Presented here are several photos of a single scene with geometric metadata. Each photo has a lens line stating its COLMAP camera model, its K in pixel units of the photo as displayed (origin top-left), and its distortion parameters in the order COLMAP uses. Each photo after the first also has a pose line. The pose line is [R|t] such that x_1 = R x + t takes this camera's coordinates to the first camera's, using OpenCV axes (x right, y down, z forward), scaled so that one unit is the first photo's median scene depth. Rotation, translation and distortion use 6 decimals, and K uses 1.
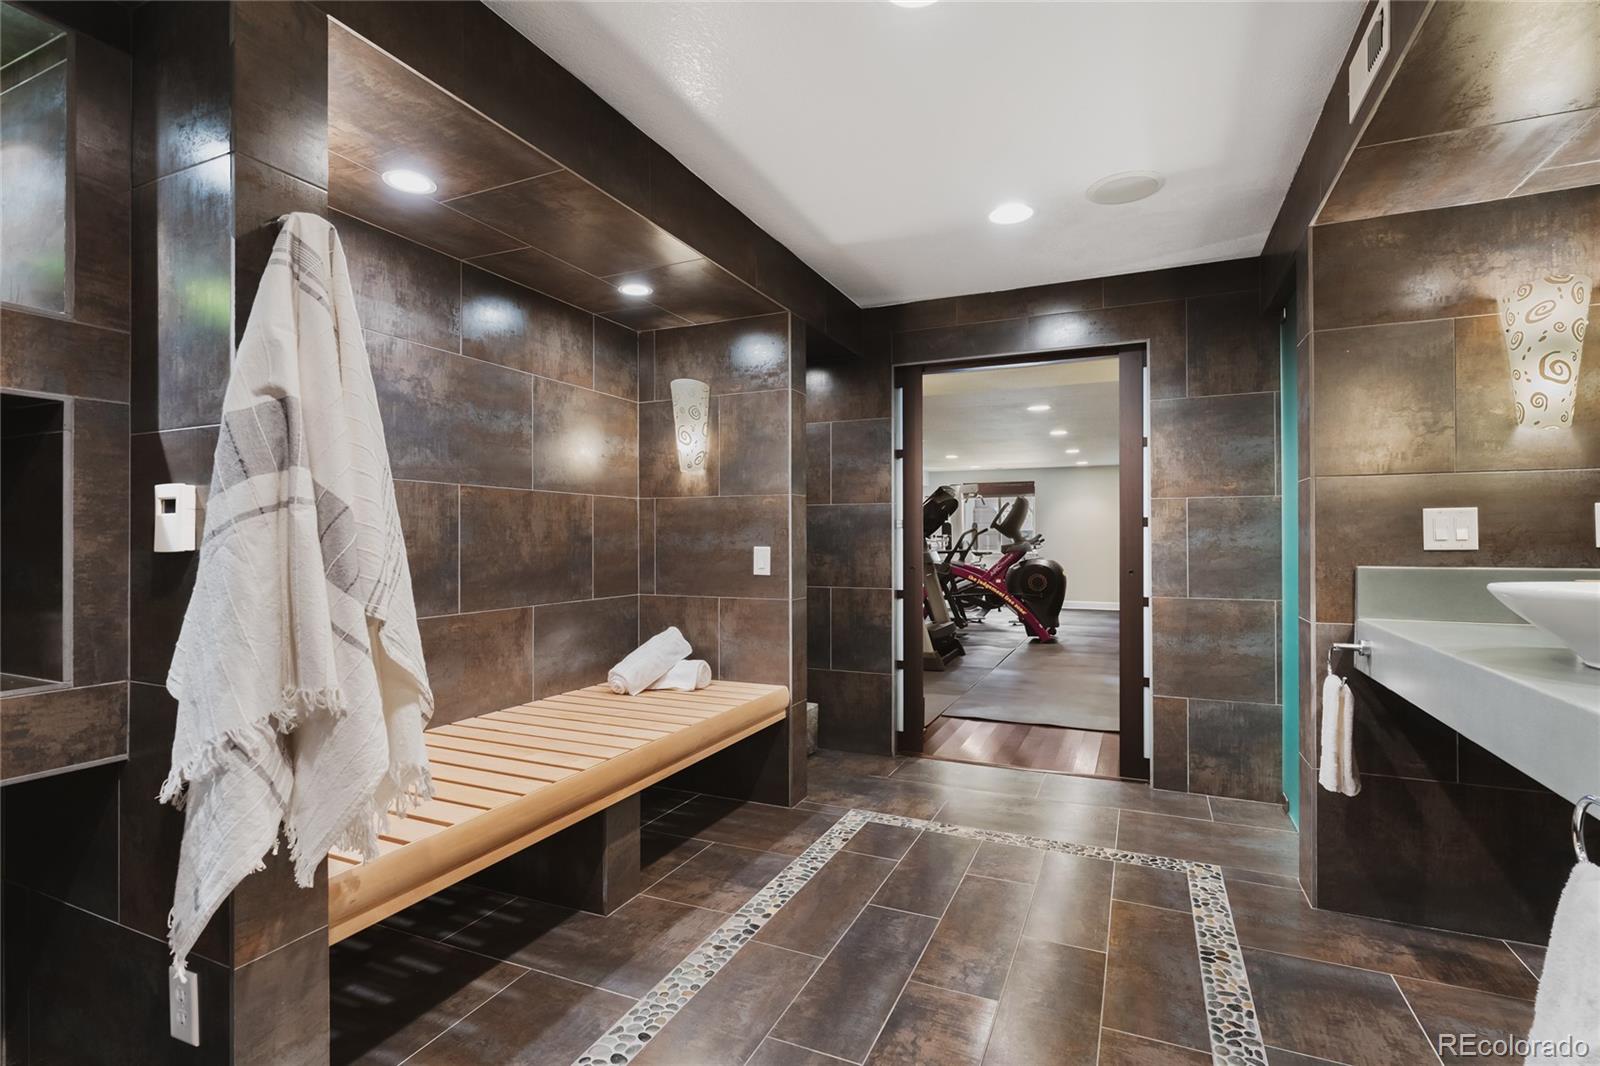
lens RADIAL K [[741.0, 0, 795.2], [0, 741.0, 534.5], [0, 0, 1]] dist [-0.001070, 0.000207]
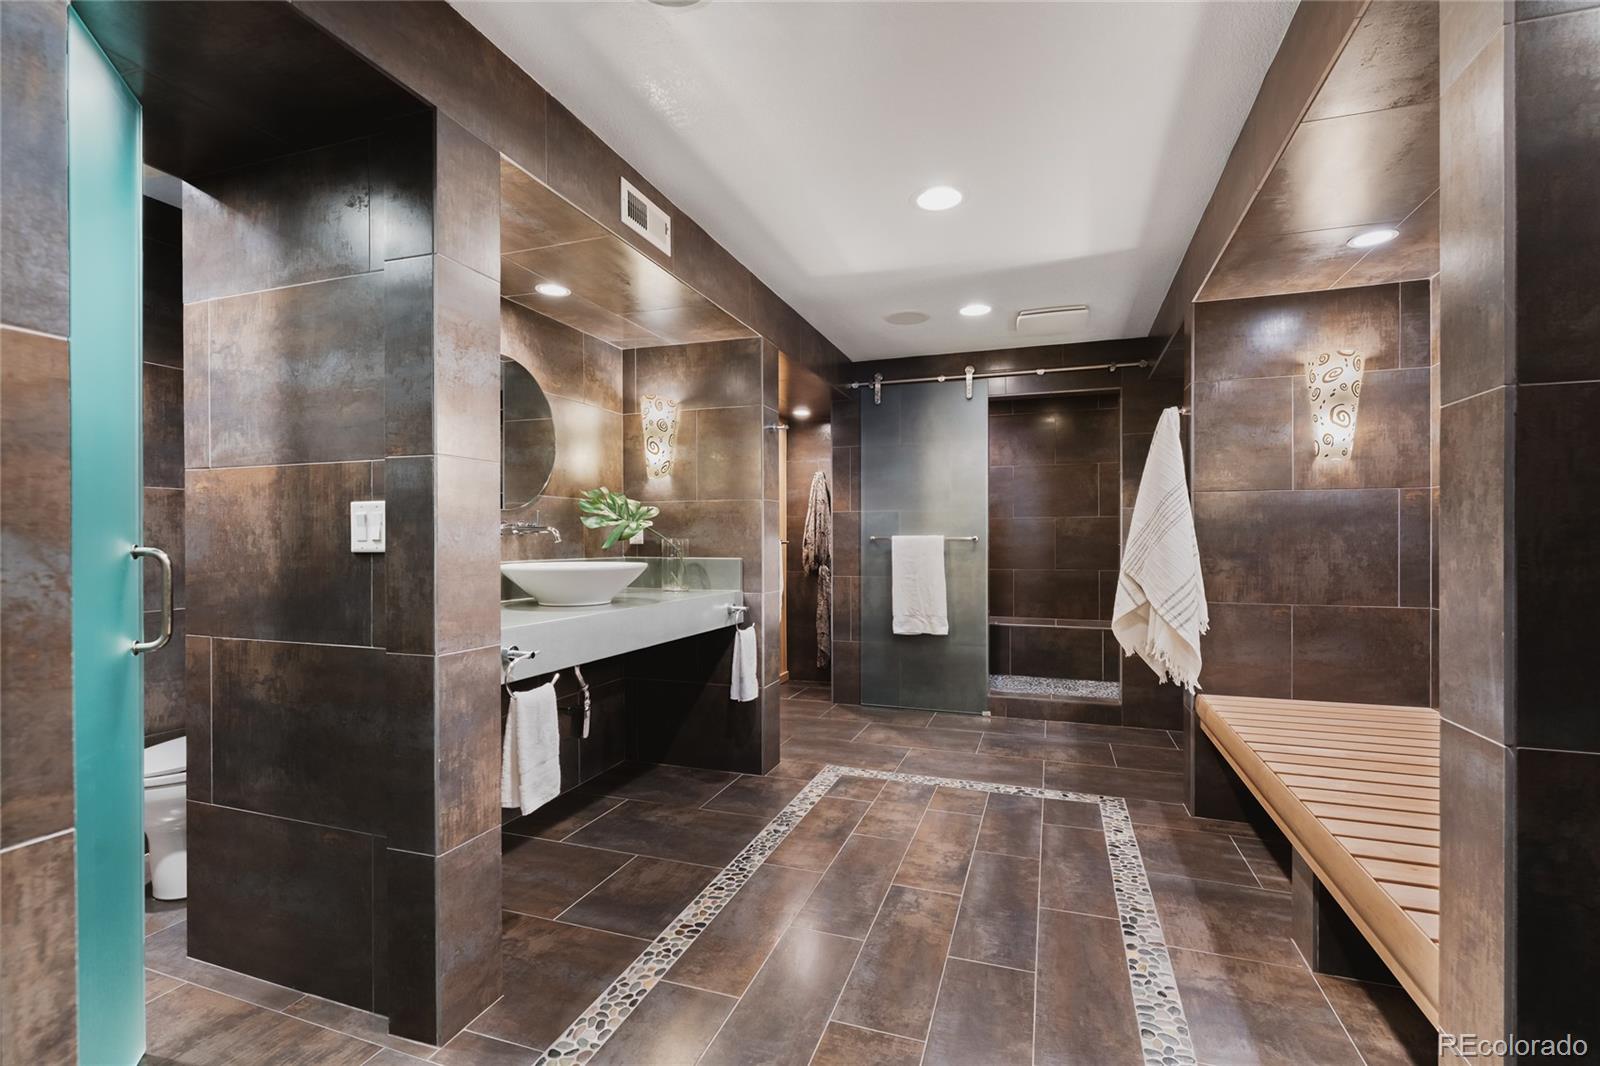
lens RADIAL K [[705.3, 0, 805.8], [0, 705.3, 537.5], [0, 0, 1]] dist [-0.002261, -0.000124]
pose [[-0.994846, 0.001699, -0.101381, 0.488262], [0.002598, 0.999959, -0.008731, 0.011486], [0.101362, -0.008950, -0.994809, 1.978539]]
